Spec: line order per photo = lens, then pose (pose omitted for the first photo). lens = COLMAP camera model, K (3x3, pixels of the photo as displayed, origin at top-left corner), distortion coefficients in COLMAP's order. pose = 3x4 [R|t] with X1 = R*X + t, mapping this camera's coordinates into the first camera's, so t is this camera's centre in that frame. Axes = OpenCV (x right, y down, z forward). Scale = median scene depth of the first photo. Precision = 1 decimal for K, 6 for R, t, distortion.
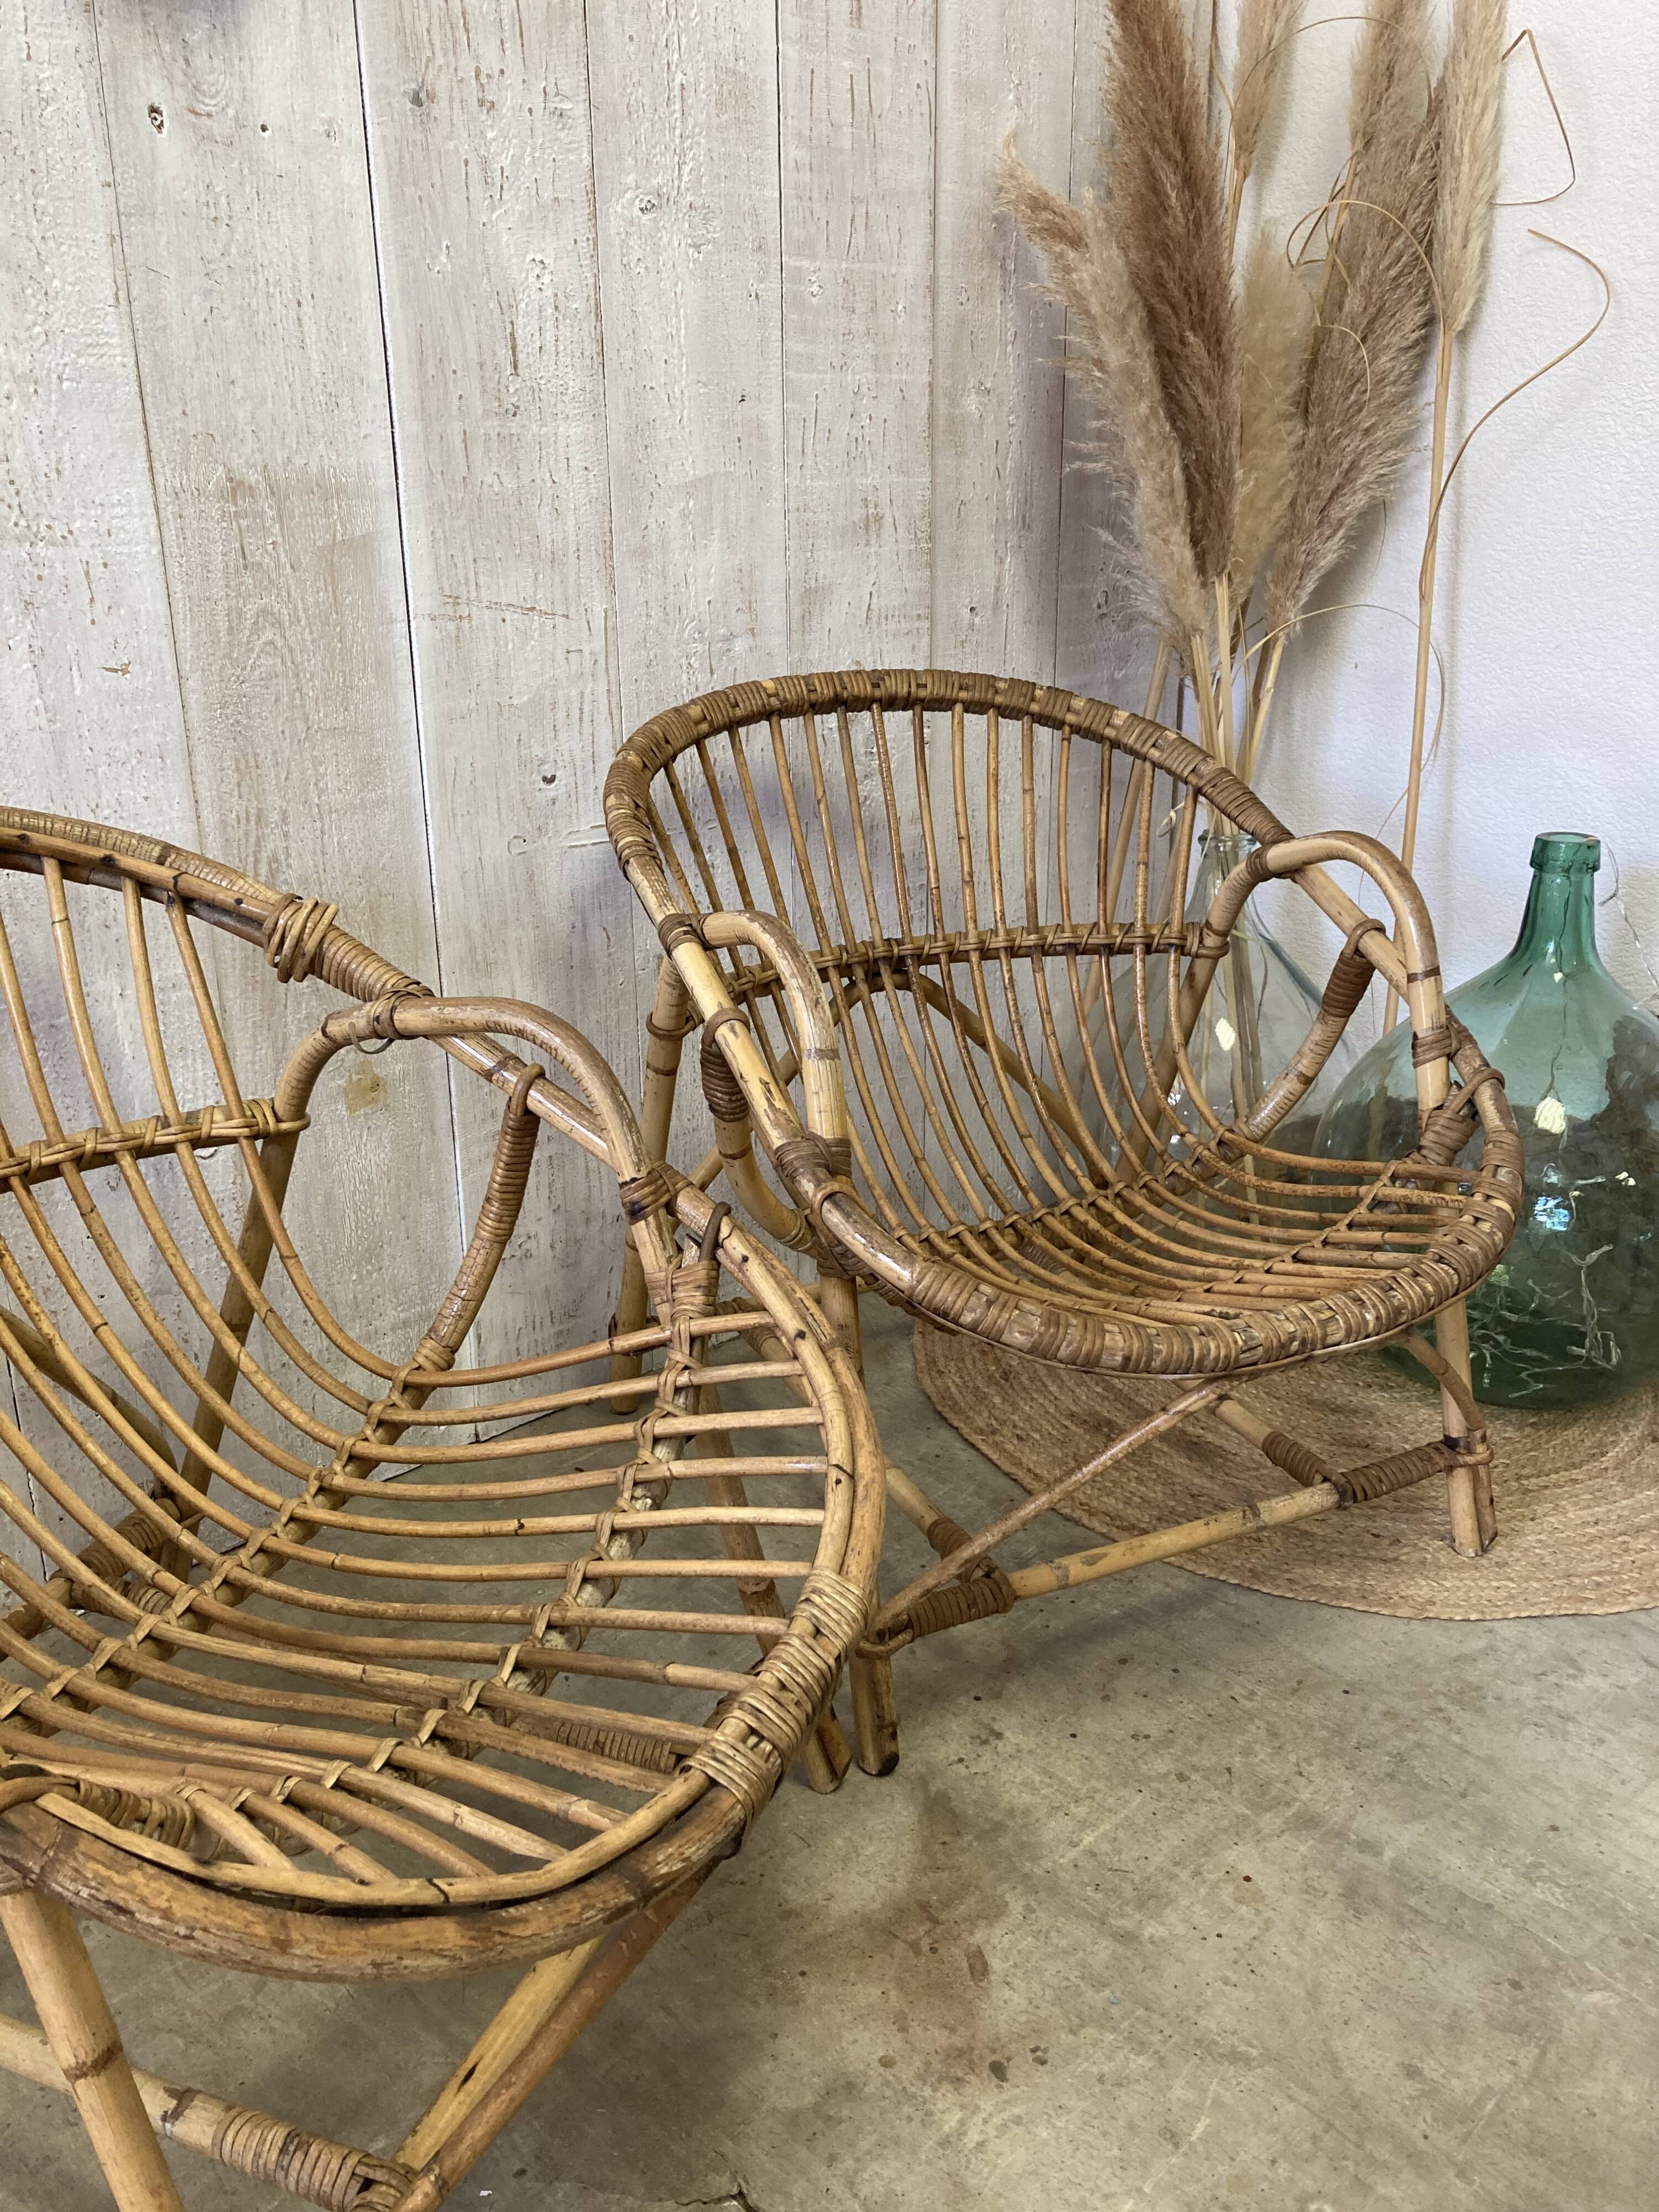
lens RADIAL K [[1831.1, 0, 850.3], [0, 1831.1, 1123.9], [0, 0, 1]] dist [0.017396, 0.003980]
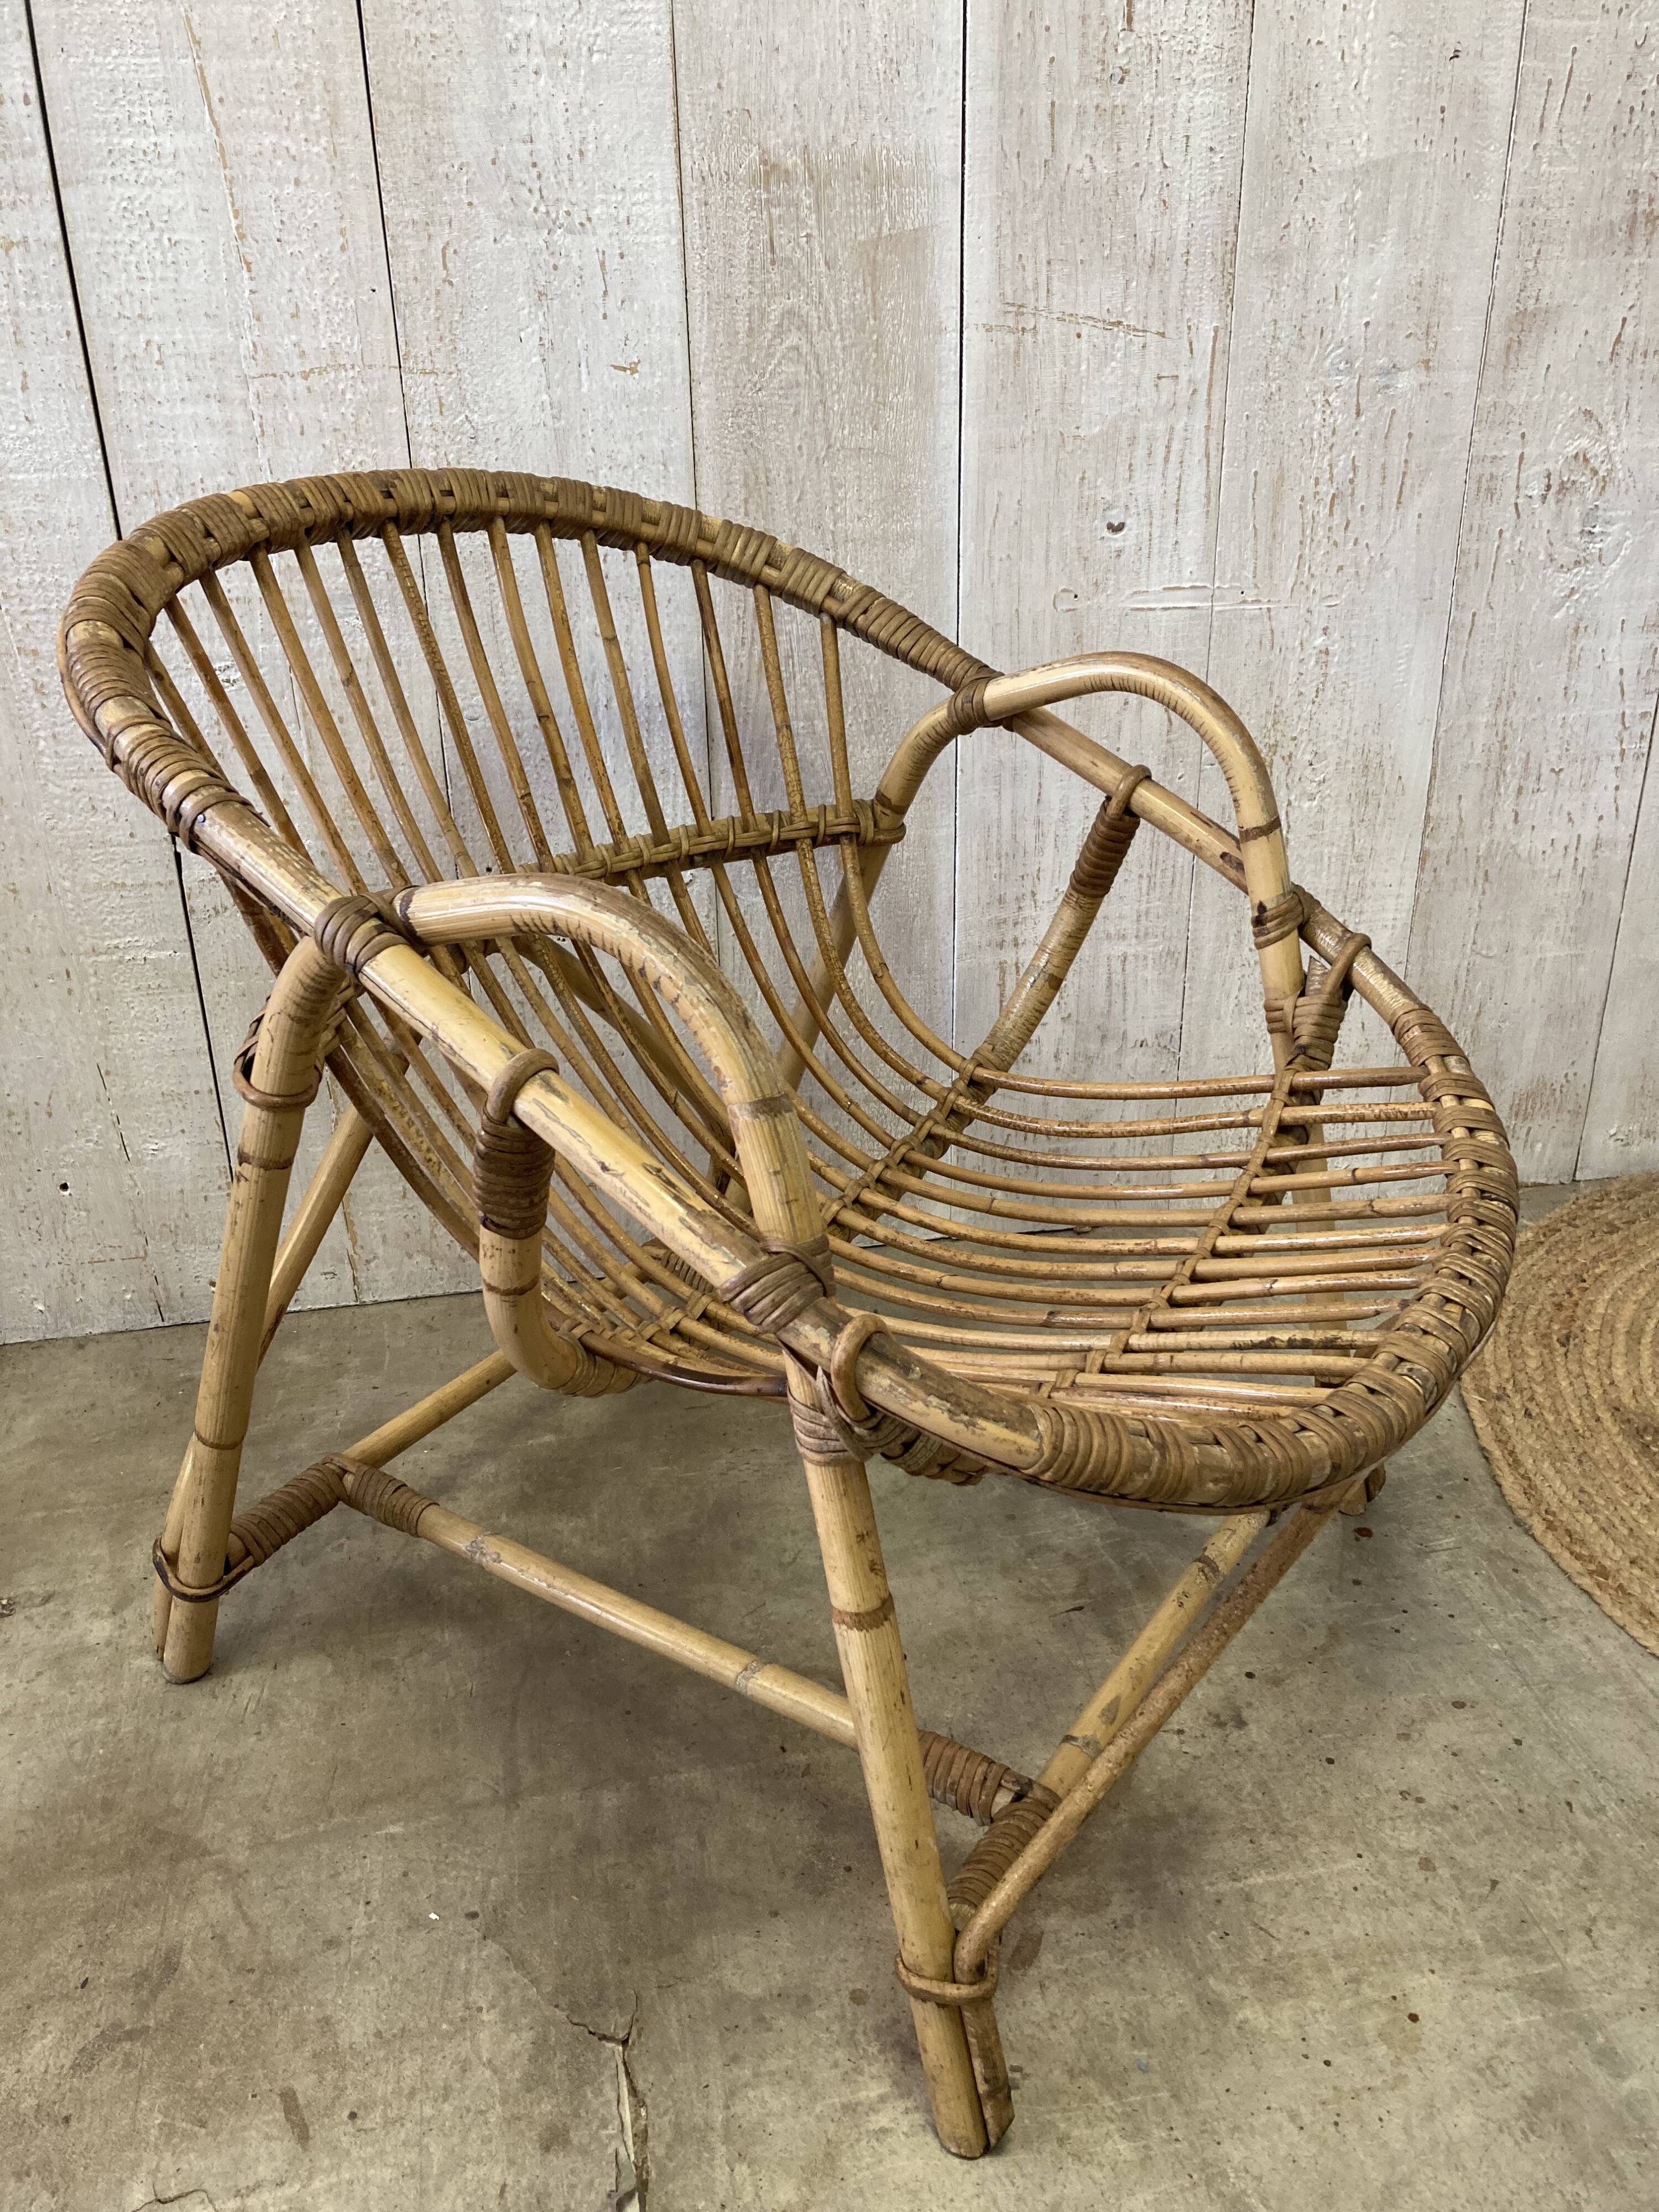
lens RADIAL K [[1831.1, 0, 846.8], [0, 1831.1, 1132.0], [0, 0, 1]] dist [0.017396, 0.003980]
pose [[0.828740, 0.232082, -0.509243, 0.264014], [-0.181493, 0.972233, 0.147725, -0.014310], [0.529387, -0.030002, 0.847850, 0.191859]]
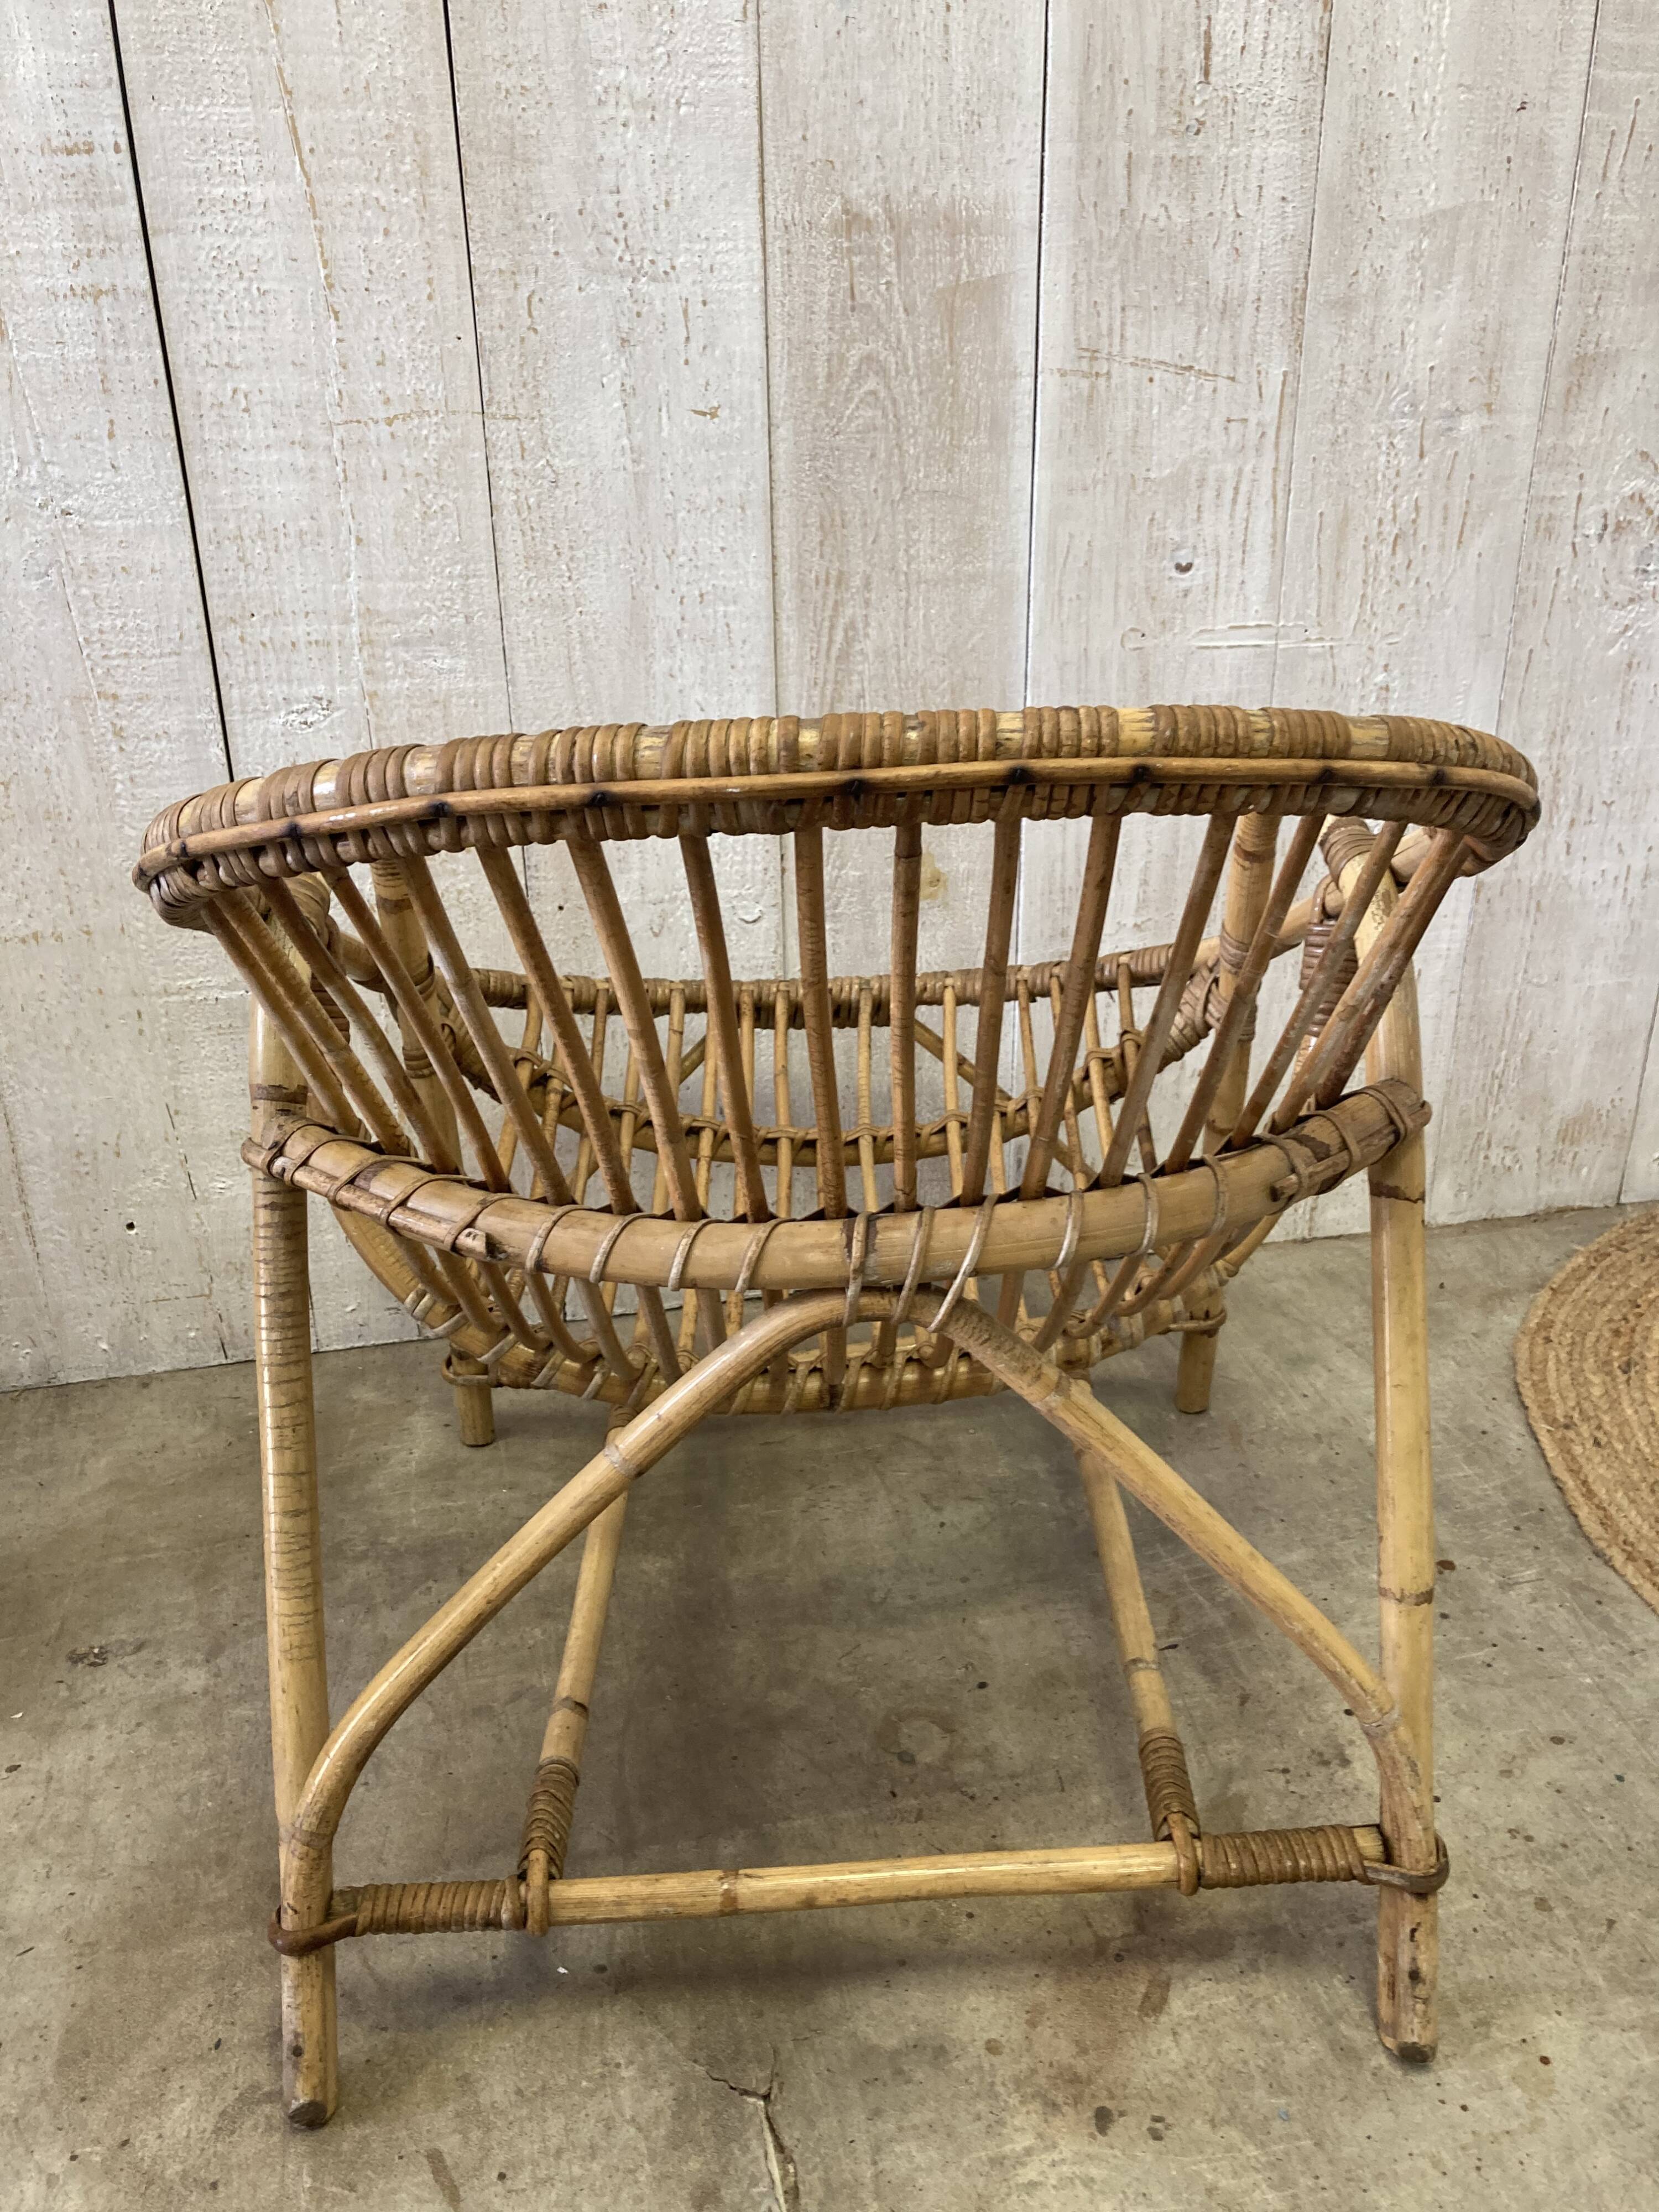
lens RADIAL K [[1831.1, 0, 847.4], [0, 1831.1, 1121.4], [0, 0, 1]] dist [0.017396, 0.003980]
pose [[0.840256, 0.225316, -0.493155, 0.213698], [-0.178637, 0.973823, 0.140559, -0.025070], [0.511916, -0.030010, 0.858511, 0.157931]]
